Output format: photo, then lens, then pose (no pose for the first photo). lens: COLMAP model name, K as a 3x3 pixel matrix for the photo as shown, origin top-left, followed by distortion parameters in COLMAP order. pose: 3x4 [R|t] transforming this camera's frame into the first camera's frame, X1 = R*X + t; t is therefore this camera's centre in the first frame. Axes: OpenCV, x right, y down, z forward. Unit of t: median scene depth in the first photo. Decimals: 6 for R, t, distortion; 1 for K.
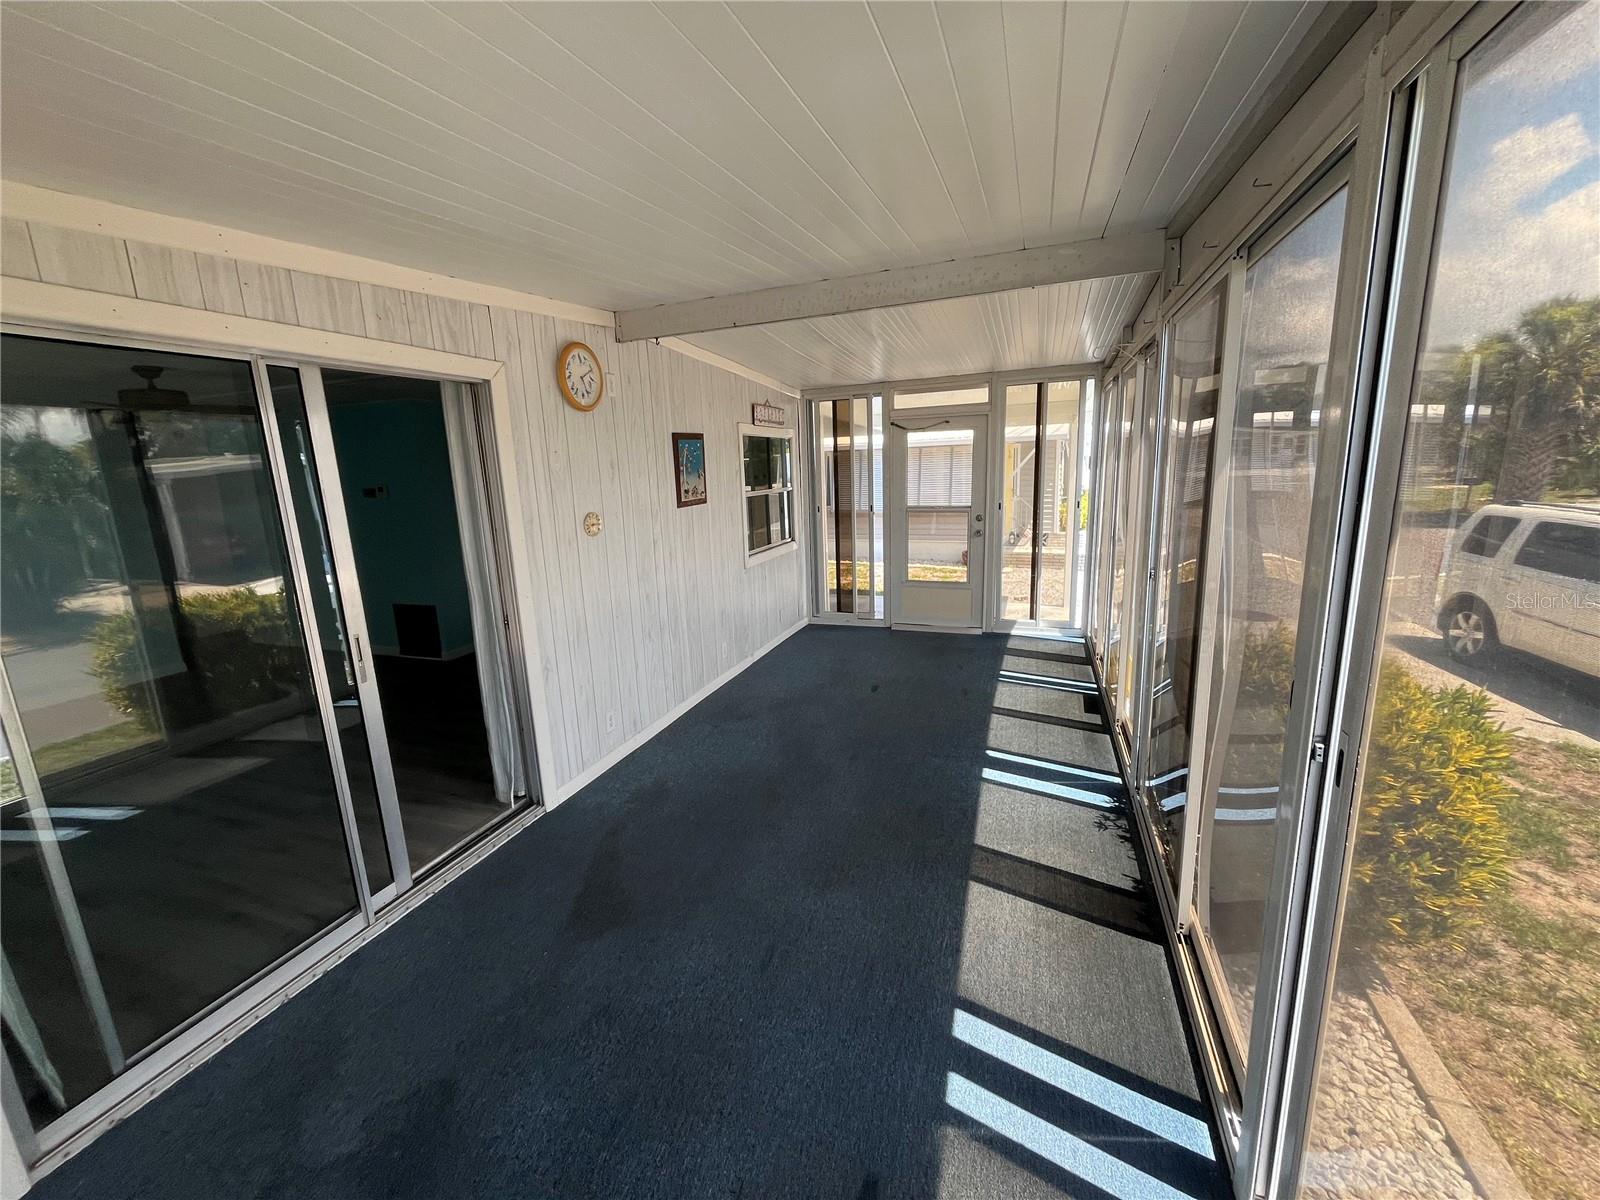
lens RADIAL K [[643.1, 0, 799.0], [0, 643.1, 600.2], [0, 0, 1]] dist [-0.005995, -0.000597]
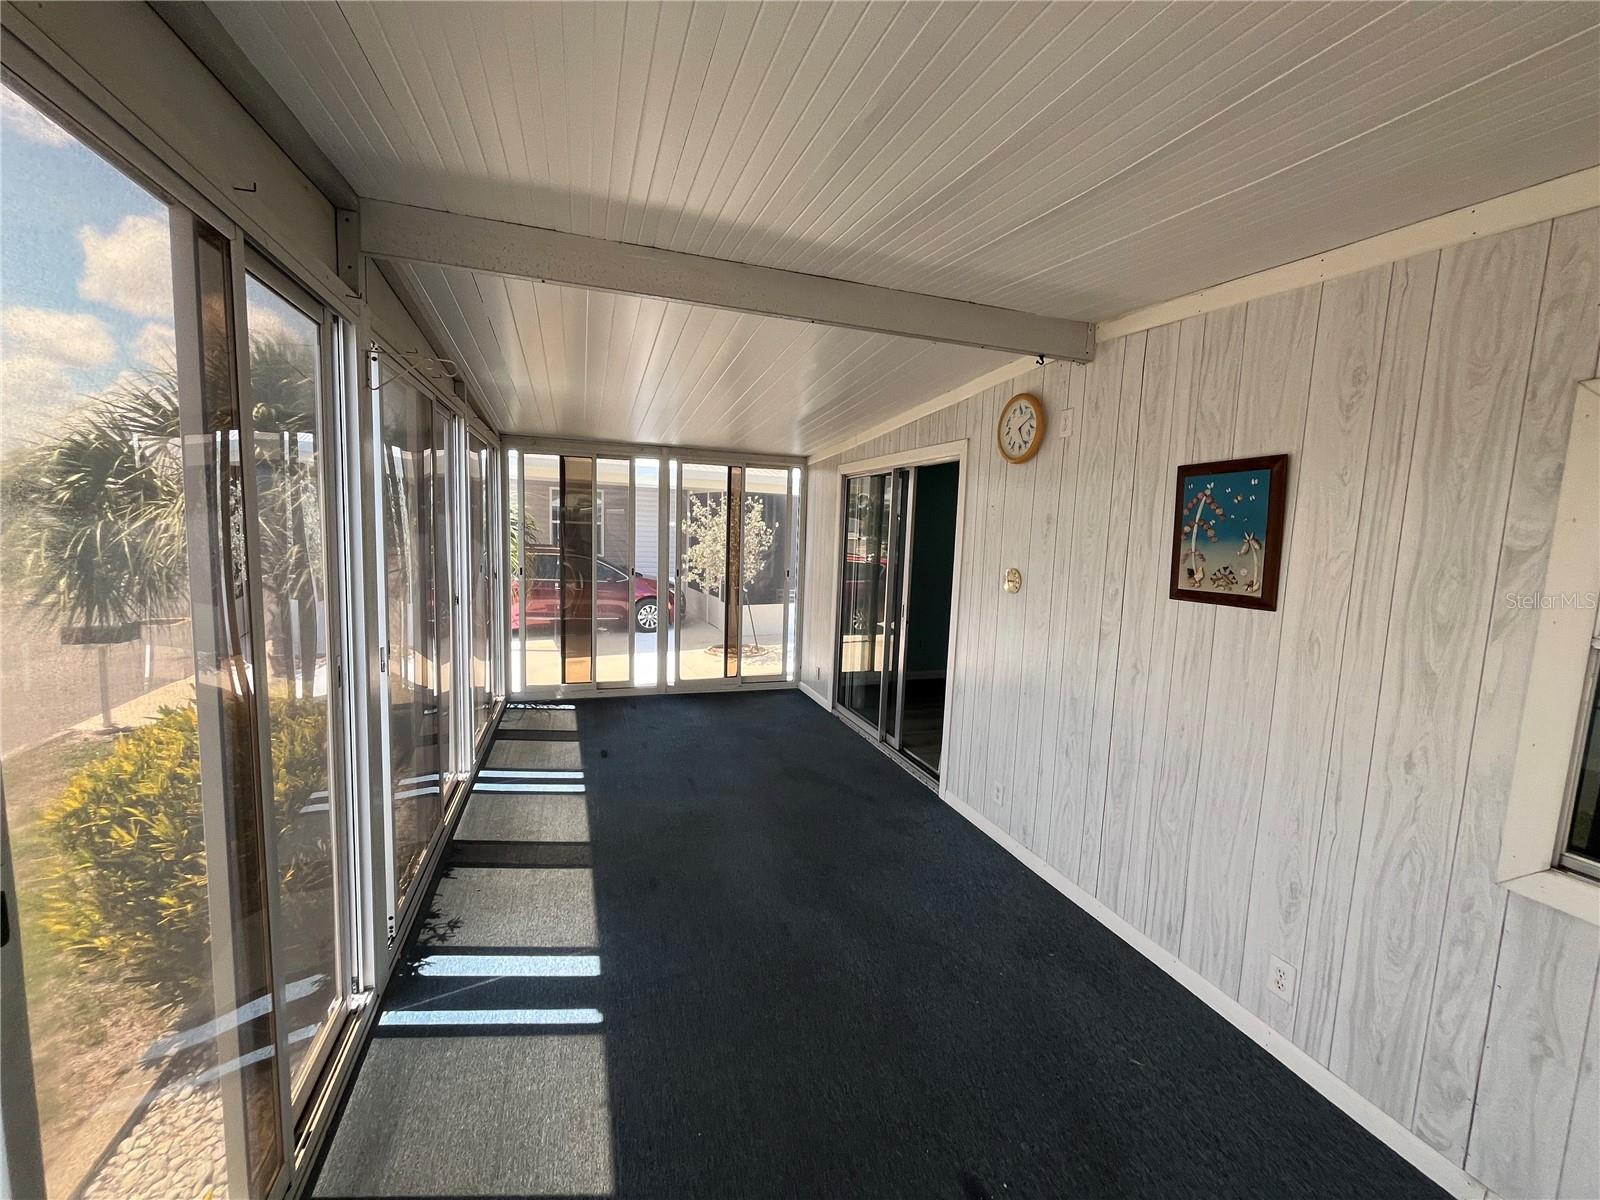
lens RADIAL K [[643.1, 0, 799.3], [0, 643.1, 592.7], [0, 0, 1]] dist [-0.005995, -0.000597]
pose [[-0.784023, 0.080441, -0.615498, 0.548953], [-0.126564, 0.950022, 0.285378, -0.359236], [0.607692, 0.301642, -0.734658, 1.636036]]
